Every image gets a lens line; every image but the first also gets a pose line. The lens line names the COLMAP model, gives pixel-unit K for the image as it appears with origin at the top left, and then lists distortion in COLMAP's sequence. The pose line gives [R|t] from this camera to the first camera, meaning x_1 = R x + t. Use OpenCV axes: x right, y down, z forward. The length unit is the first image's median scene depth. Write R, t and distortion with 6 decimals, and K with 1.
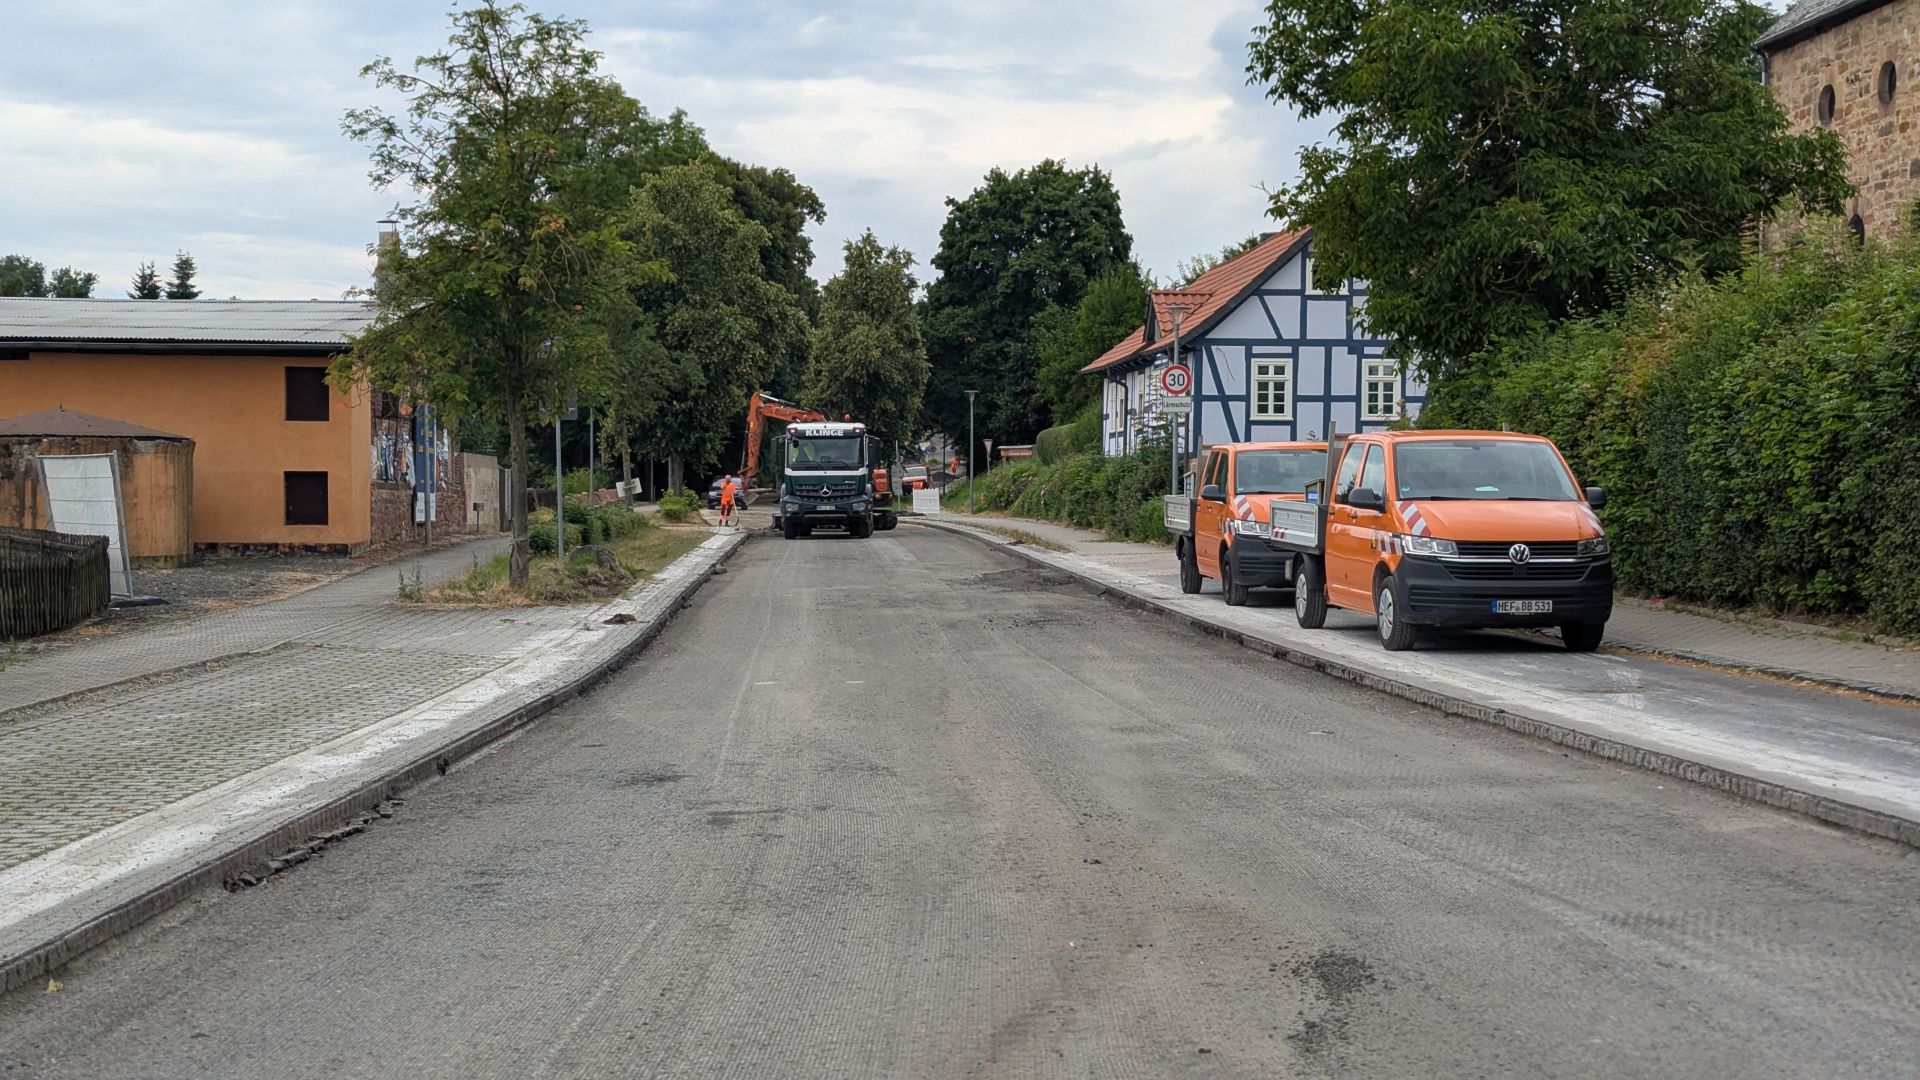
lens RADIAL K [[2749.9, 0, 953.4], [0, 2749.9, 604.6], [0, 0, 1]] dist [-0.039578, 0.817231]
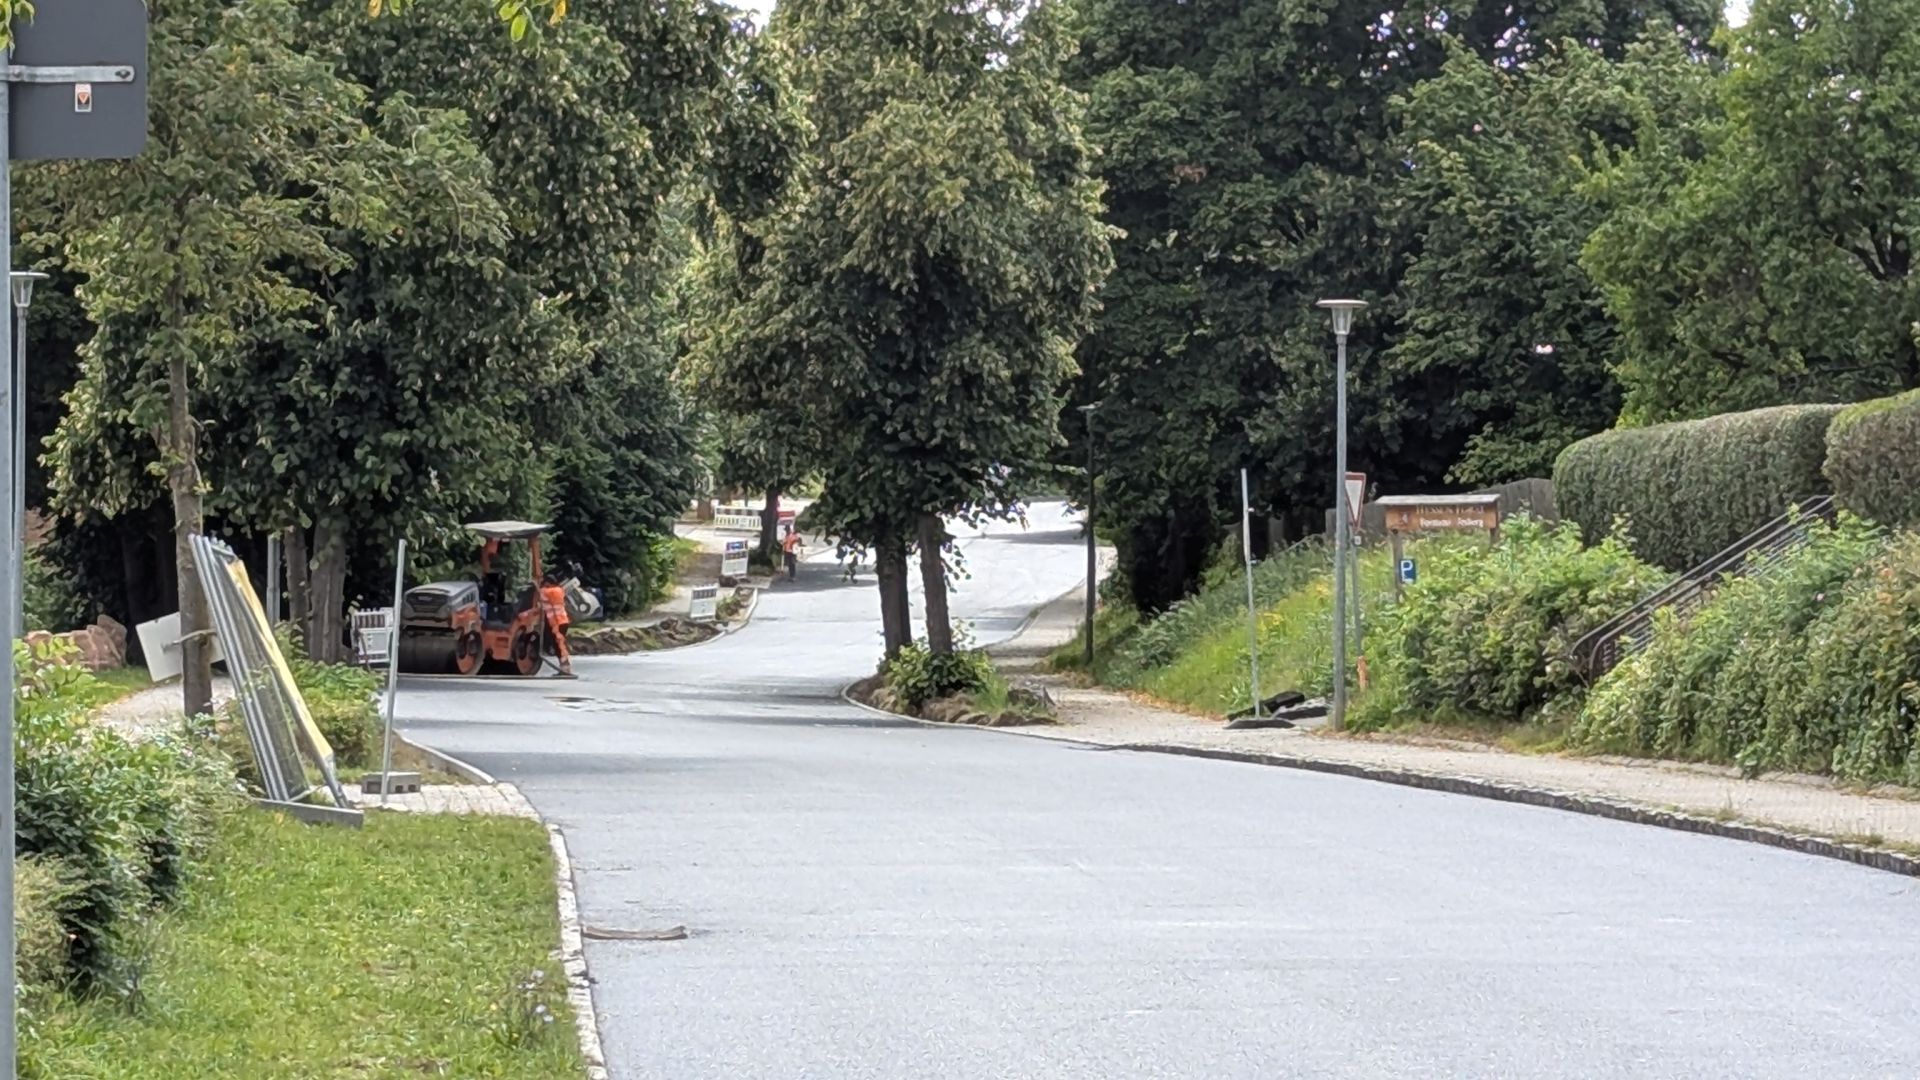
lens RADIAL K [[2749.9, 0, 953.4], [0, 2749.9, 604.6], [0, 0, 1]] dist [-0.039578, 0.817231]
pose [[0.956633, -0.014190, 0.290949, -0.120145], [0.025881, 0.999003, -0.036373, -0.034883], [-0.290142, 0.042326, 0.956047, 0.722691]]
